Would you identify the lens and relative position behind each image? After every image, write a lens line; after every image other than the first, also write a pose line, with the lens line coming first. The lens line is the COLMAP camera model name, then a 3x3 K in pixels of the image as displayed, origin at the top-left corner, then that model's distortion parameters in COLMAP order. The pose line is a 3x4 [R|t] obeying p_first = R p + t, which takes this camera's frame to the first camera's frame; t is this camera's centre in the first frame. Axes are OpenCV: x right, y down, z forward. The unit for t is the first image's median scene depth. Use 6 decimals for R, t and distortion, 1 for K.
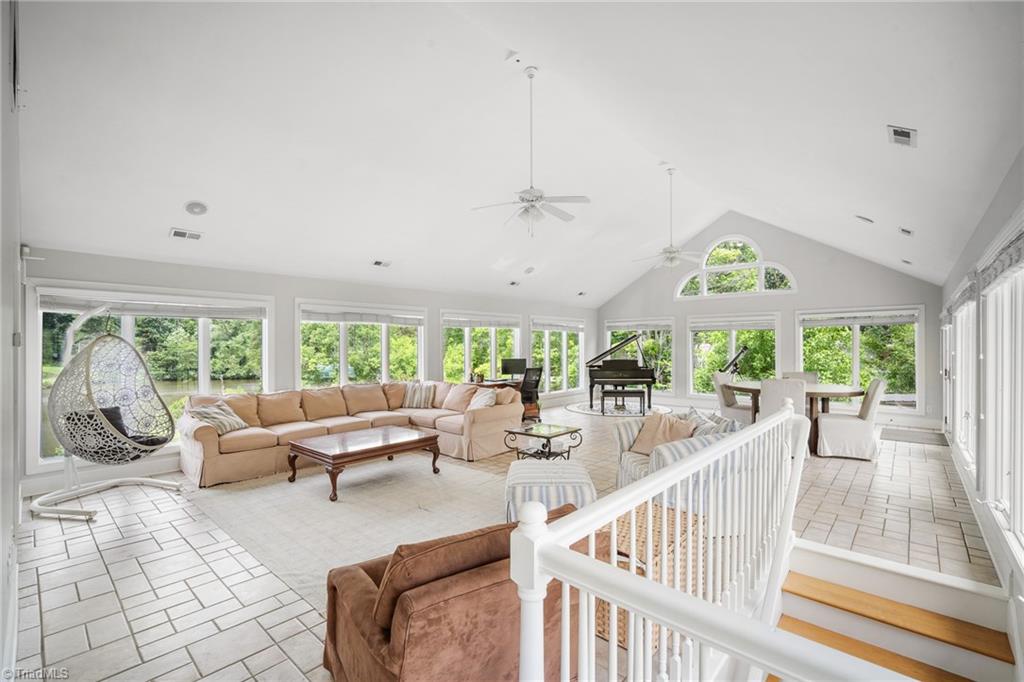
lens RADIAL K [[441.5, 0, 510.9], [0, 441.5, 344.4], [0, 0, 1]] dist [-0.012834, 0.000018]
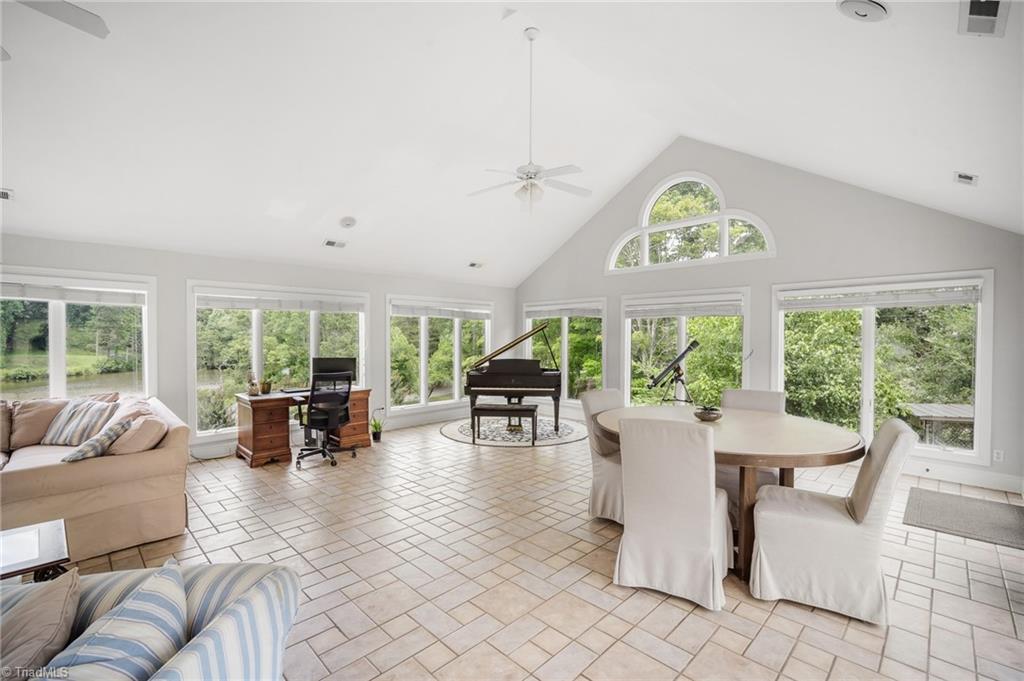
lens RADIAL K [[441.5, 0, 511.2], [0, 441.5, 344.5], [0, 0, 1]] dist [-0.012834, 0.000018]
pose [[0.998853, 0.005795, -0.047530, 0.272943], [-0.004808, 0.999771, 0.020867, -0.002377], [0.047640, -0.020615, 0.998652, 0.315130]]
